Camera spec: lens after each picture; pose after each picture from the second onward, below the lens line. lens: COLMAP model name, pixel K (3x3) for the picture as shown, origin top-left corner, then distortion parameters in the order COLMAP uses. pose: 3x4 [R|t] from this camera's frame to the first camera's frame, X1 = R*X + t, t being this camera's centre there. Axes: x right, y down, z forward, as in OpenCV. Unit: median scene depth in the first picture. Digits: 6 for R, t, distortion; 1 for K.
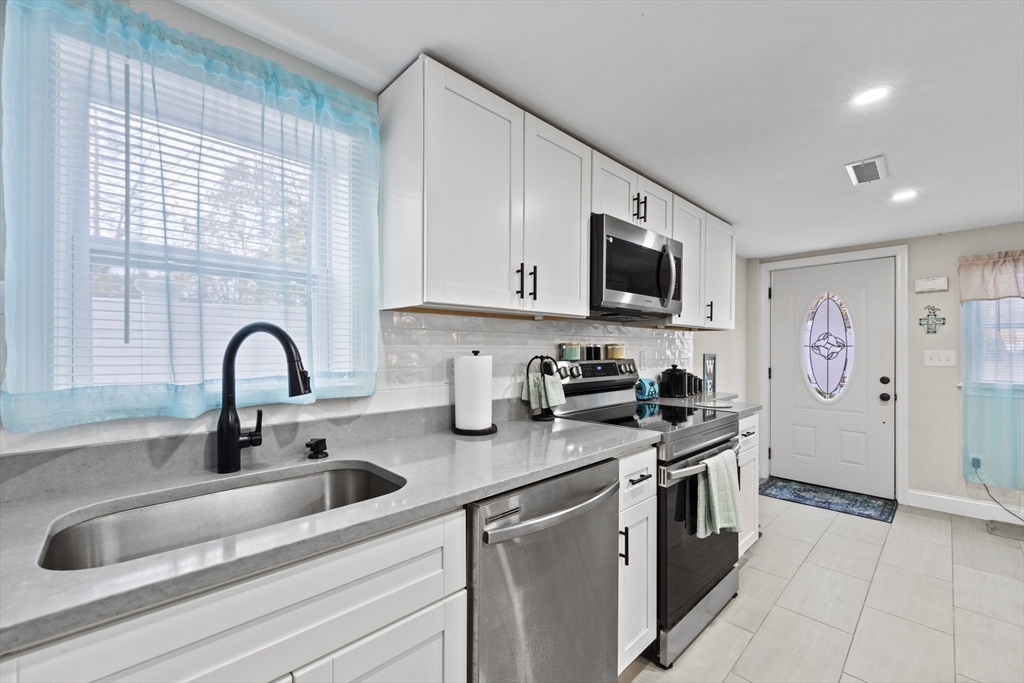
lens RADIAL K [[416.3, 0, 513.4], [0, 416.3, 356.9], [0, 0, 1]] dist [-0.000575, -0.000023]
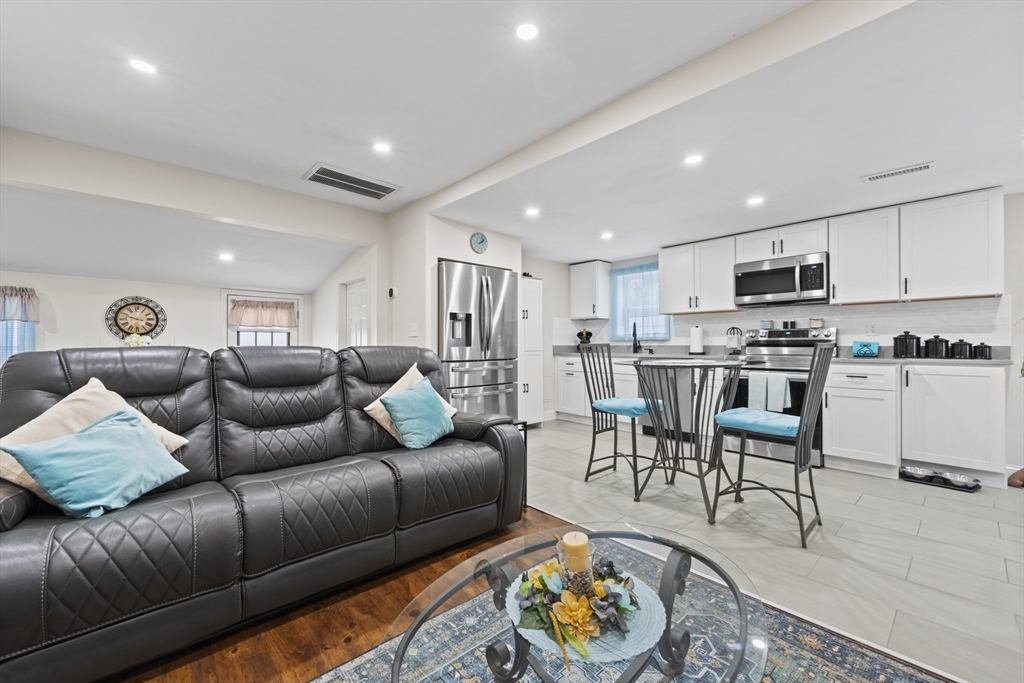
lens RADIAL K [[413.9, 0, 512.0], [0, 413.9, 341.5], [0, 0, 1]] dist [-0.000778, -0.000217]
pose [[-0.036629, -0.002310, -0.999326, 2.230957], [-0.013931, 0.999901, -0.001800, 0.090707], [0.999232, 0.013856, -0.036657, -0.129866]]
